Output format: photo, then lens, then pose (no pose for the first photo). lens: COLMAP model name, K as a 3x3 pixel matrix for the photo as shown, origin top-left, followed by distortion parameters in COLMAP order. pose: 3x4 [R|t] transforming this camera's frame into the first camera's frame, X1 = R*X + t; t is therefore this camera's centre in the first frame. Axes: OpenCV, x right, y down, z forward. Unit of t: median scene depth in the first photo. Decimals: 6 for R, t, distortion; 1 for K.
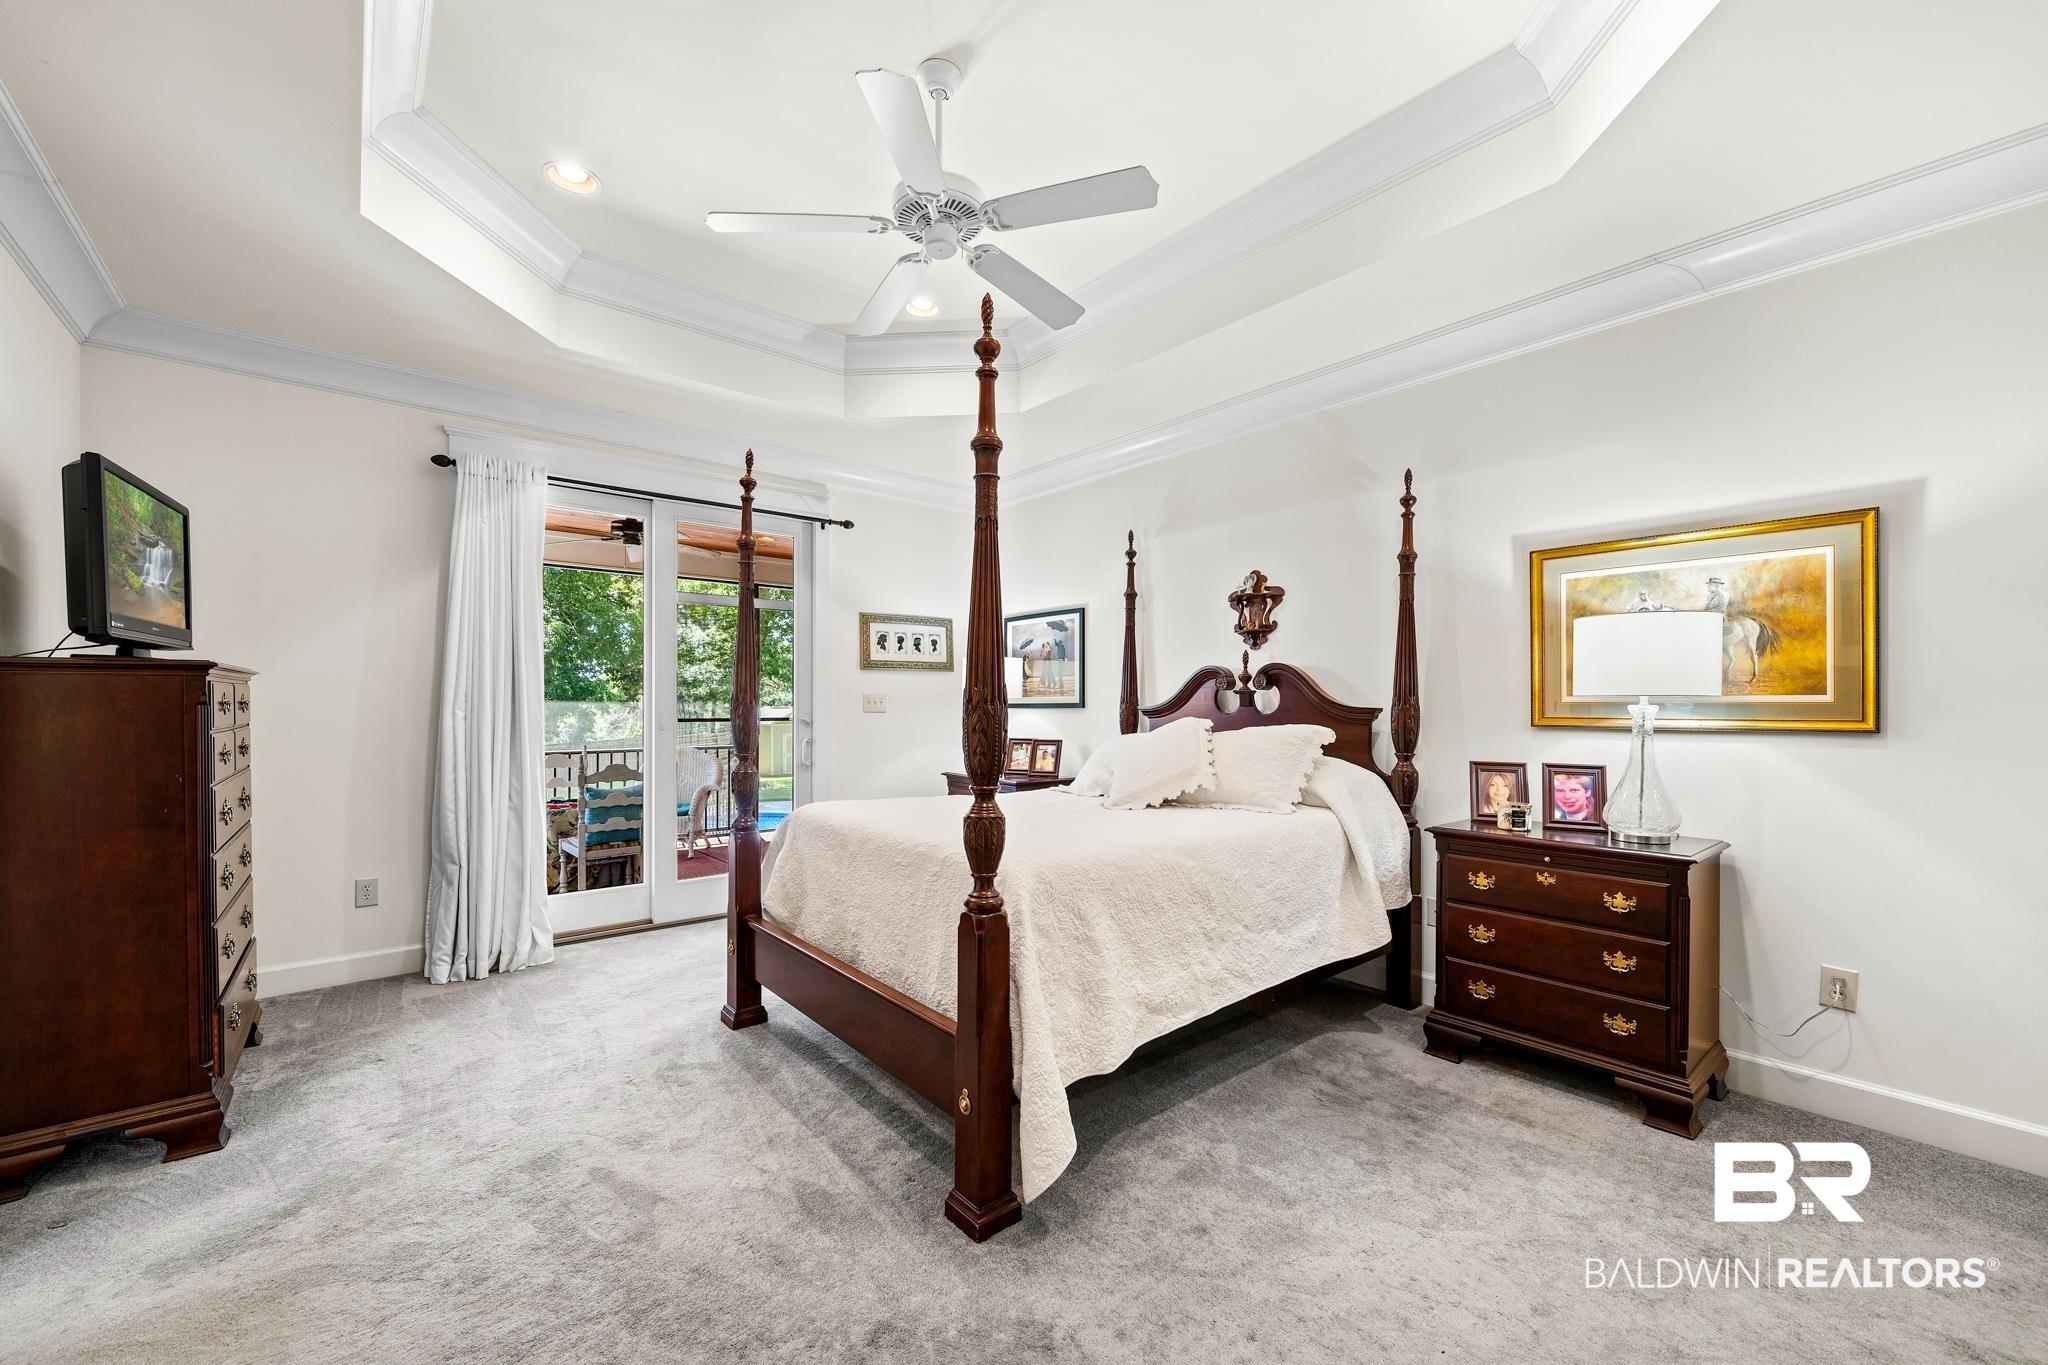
lens RADIAL K [[805.2, 0, 1023.3], [0, 805.2, 701.6], [0, 0, 1]] dist [-0.000129, 0.000045]
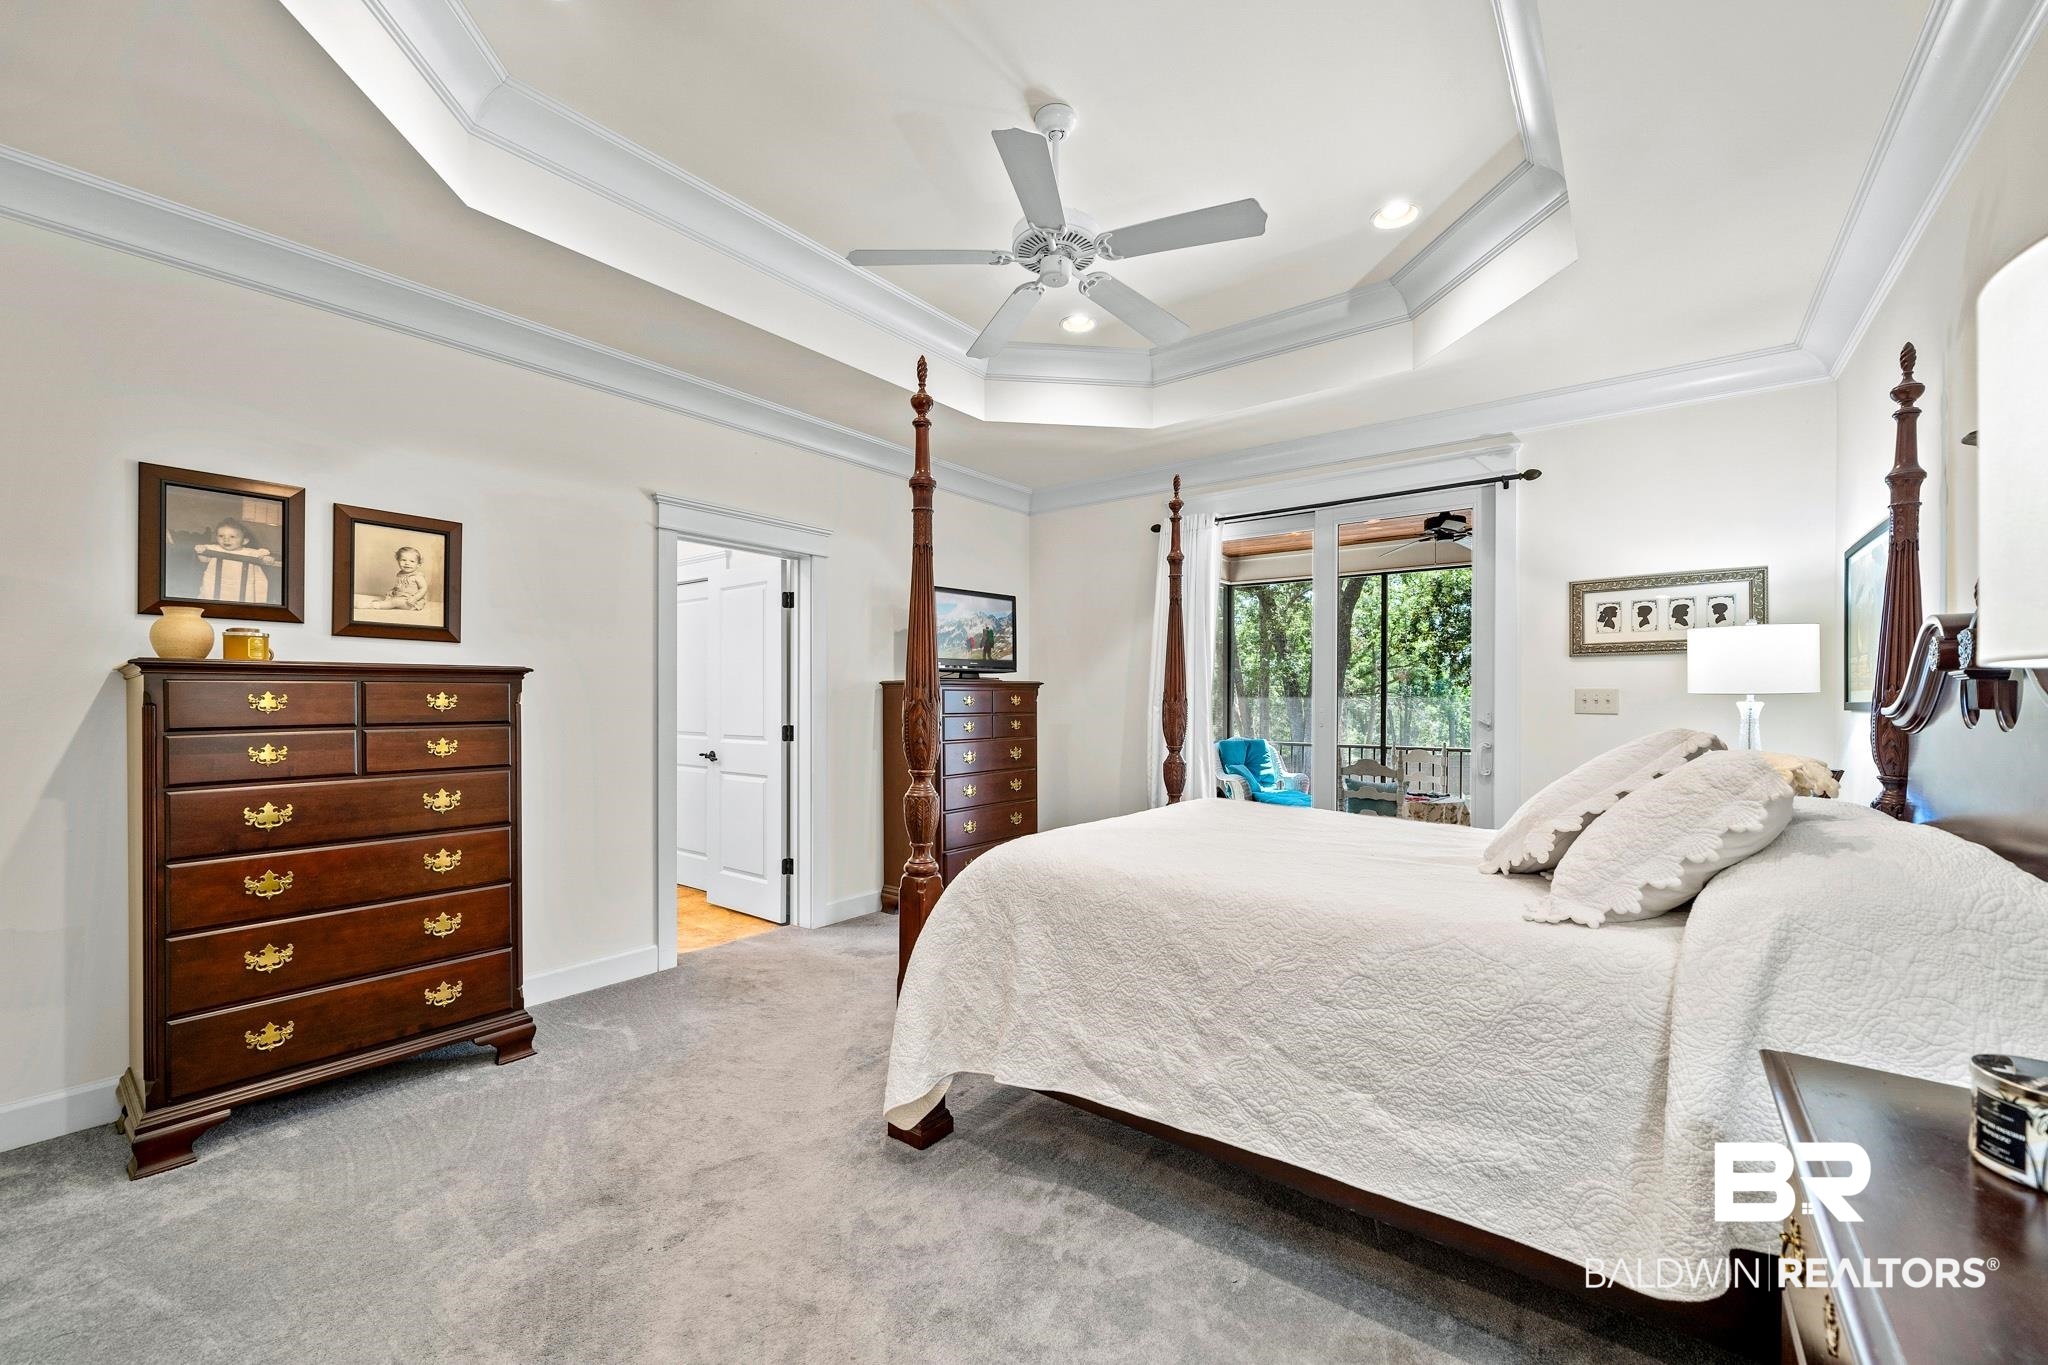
lens RADIAL K [[805.2, 0, 1023.3], [0, 805.2, 701.6], [0, 0, 1]] dist [-0.000129, 0.000045]
pose [[0.220469, 0.000675, -0.975394, 0.487793], [0.001197, 0.999999, 0.000963, 0.000891], [0.975393, -0.001379, 0.220468, 0.376760]]
